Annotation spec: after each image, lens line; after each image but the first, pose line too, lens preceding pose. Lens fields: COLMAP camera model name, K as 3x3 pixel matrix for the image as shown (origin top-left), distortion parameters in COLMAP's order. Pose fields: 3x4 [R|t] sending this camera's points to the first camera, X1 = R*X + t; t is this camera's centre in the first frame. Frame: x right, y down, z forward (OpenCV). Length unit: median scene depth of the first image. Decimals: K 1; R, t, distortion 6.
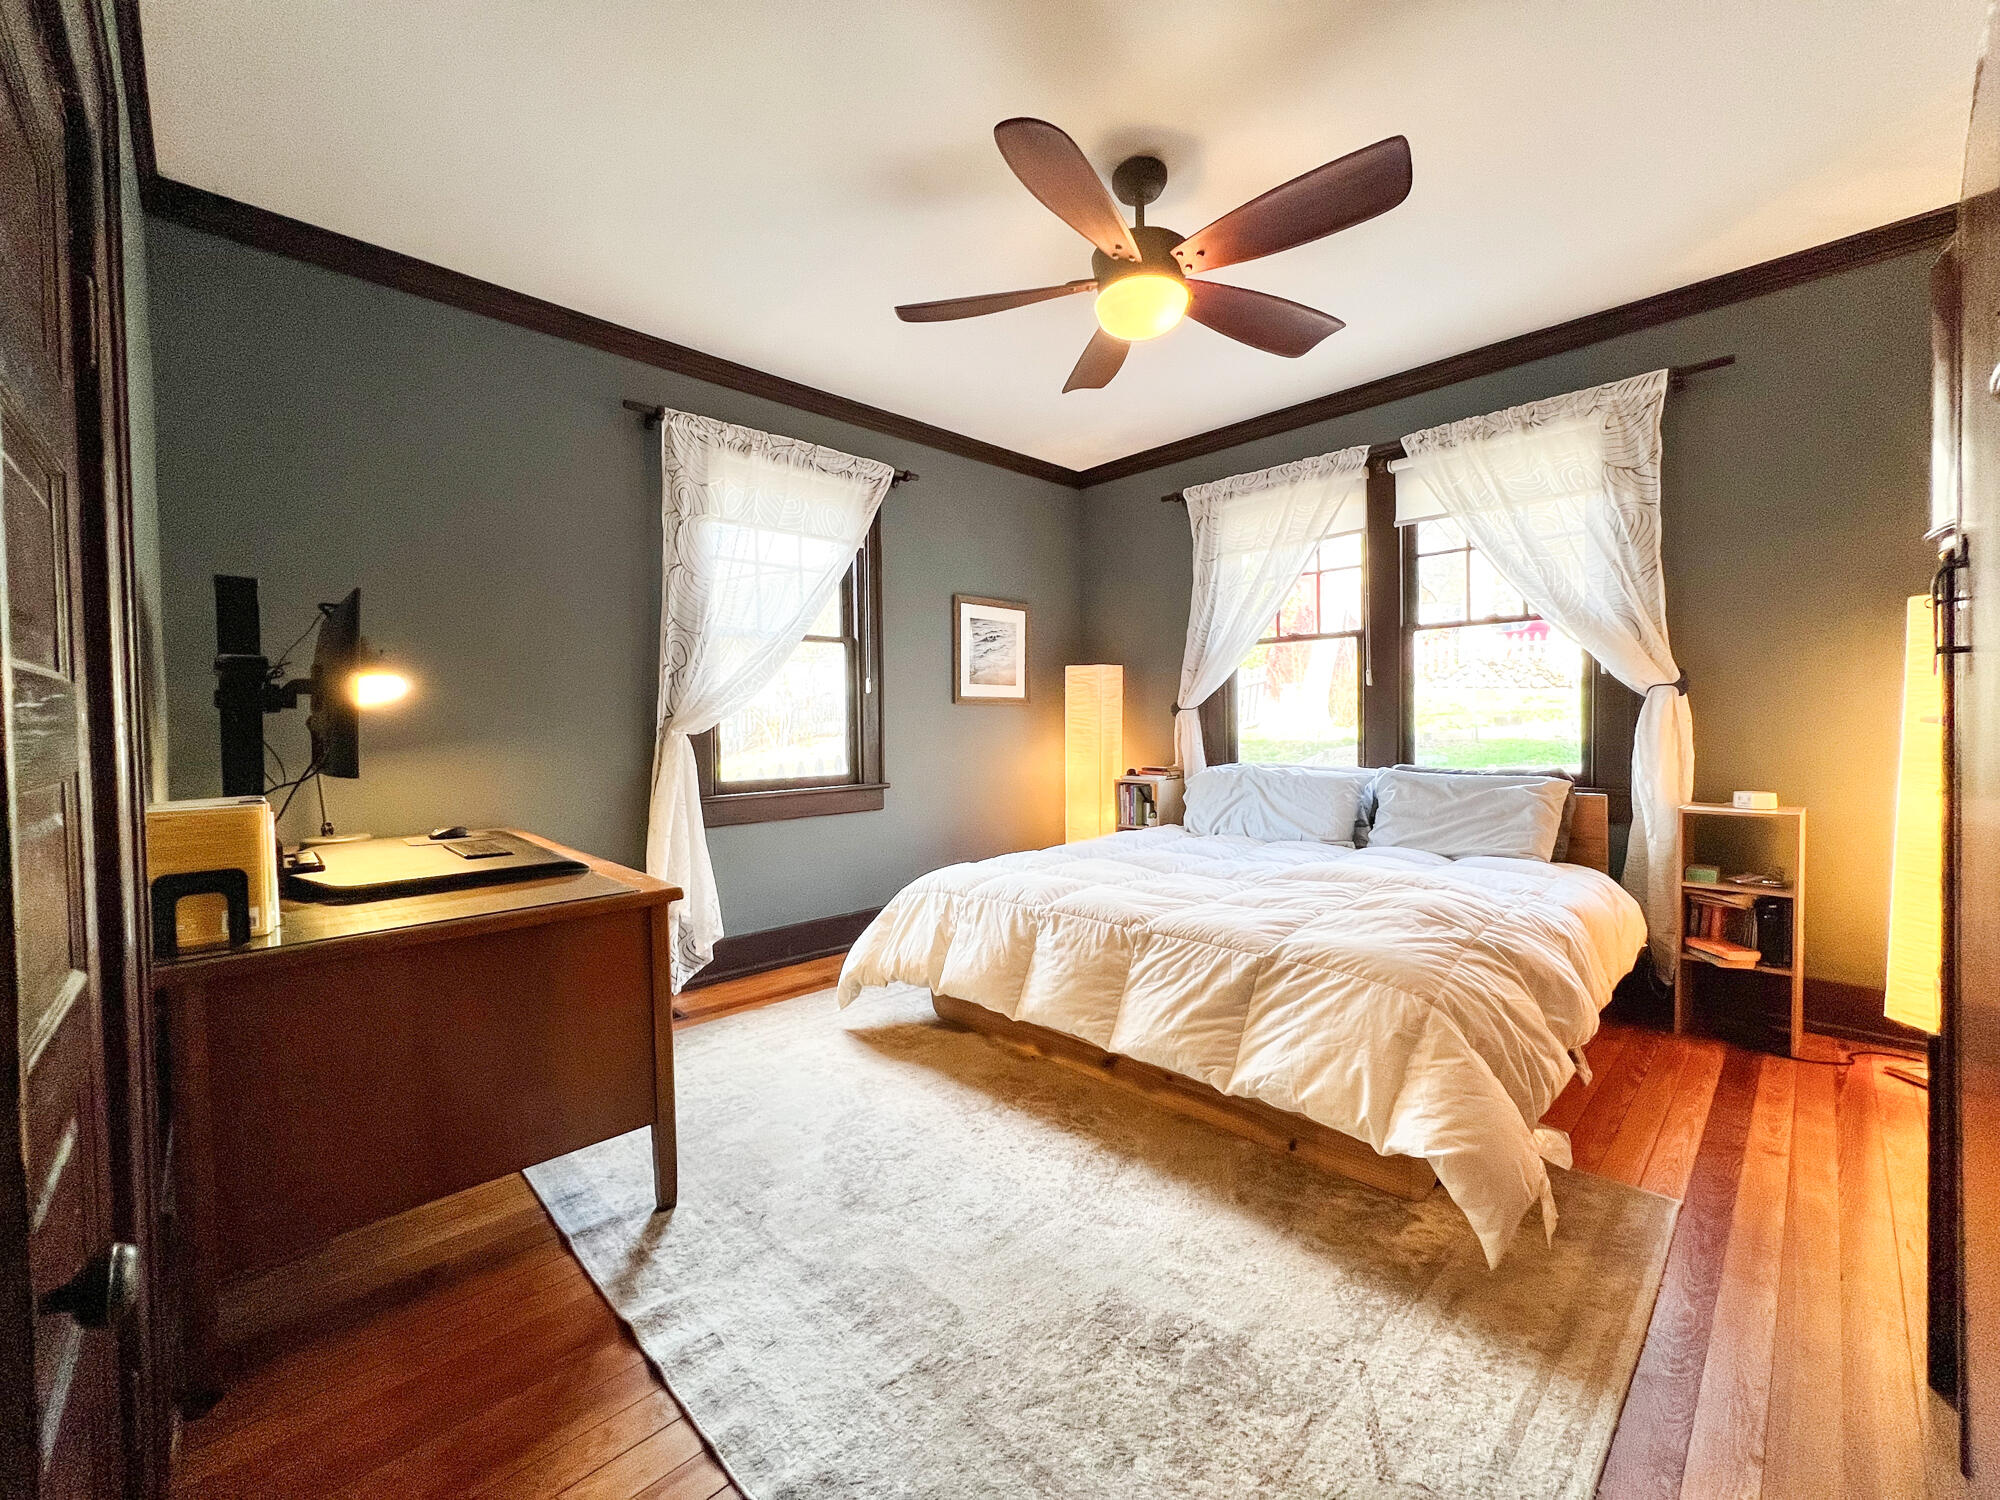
lens RADIAL K [[805.1, 0, 1002.3], [0, 805.1, 745.8], [0, 0, 1]] dist [-0.000875, 0.000367]
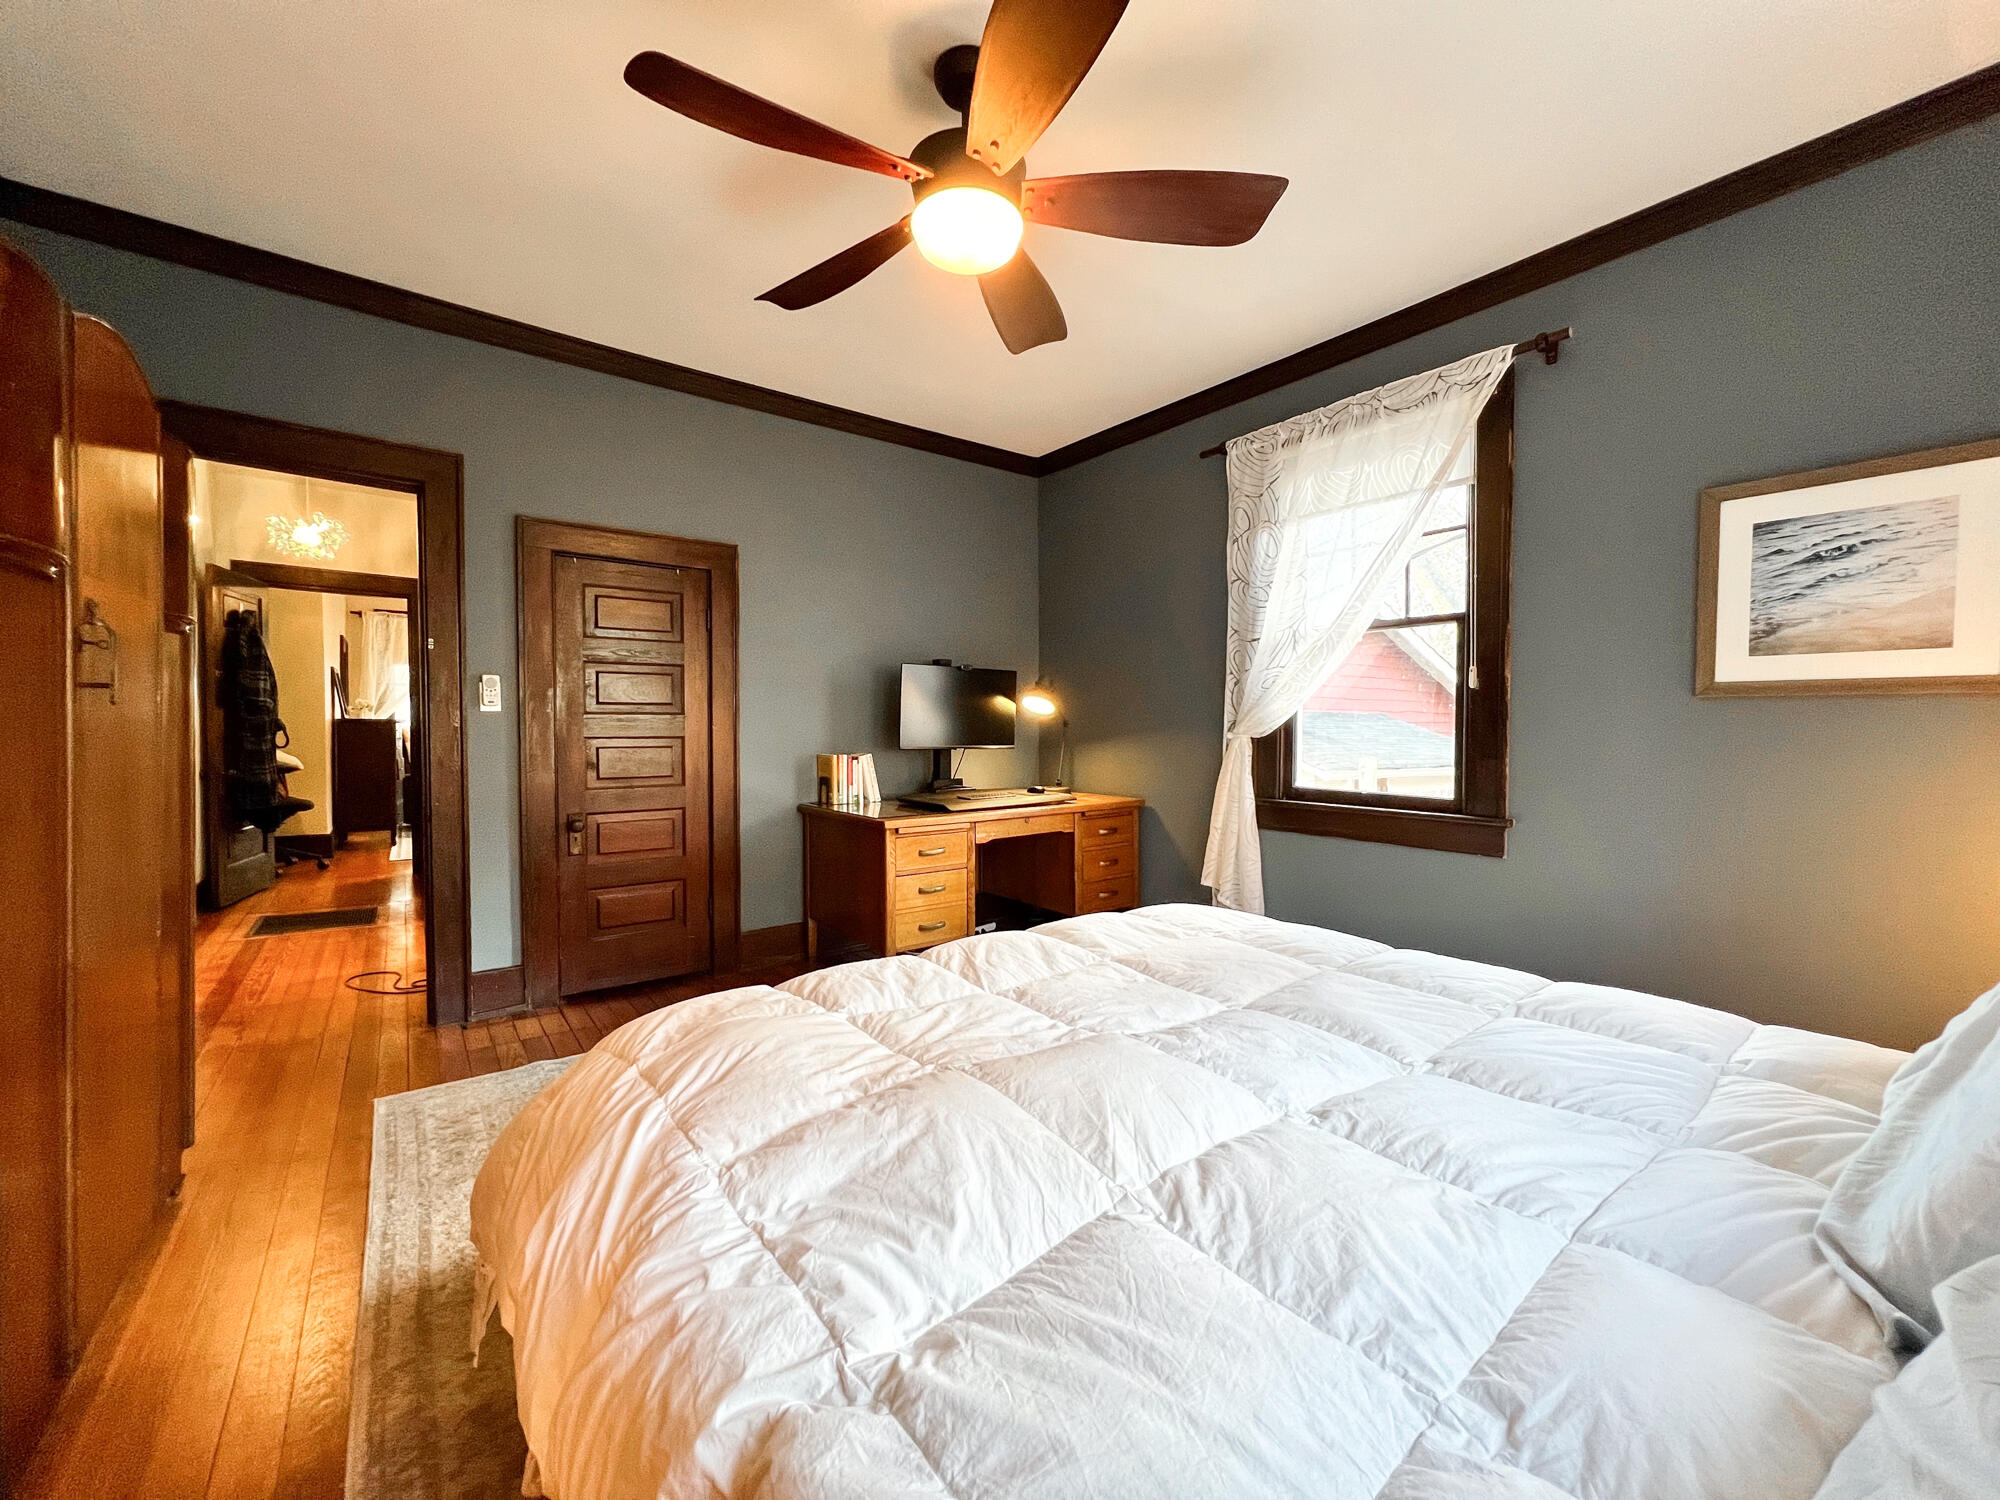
lens RADIAL K [[805.1, 0, 1002.3], [0, 805.1, 745.8], [0, 0, 1]] dist [-0.000875, 0.000367]
pose [[-0.121597, 0.043615, -0.991621, 0.599792], [-0.022162, 0.998666, 0.046642, -0.038658], [0.992332, 0.027648, -0.120468, 0.685706]]
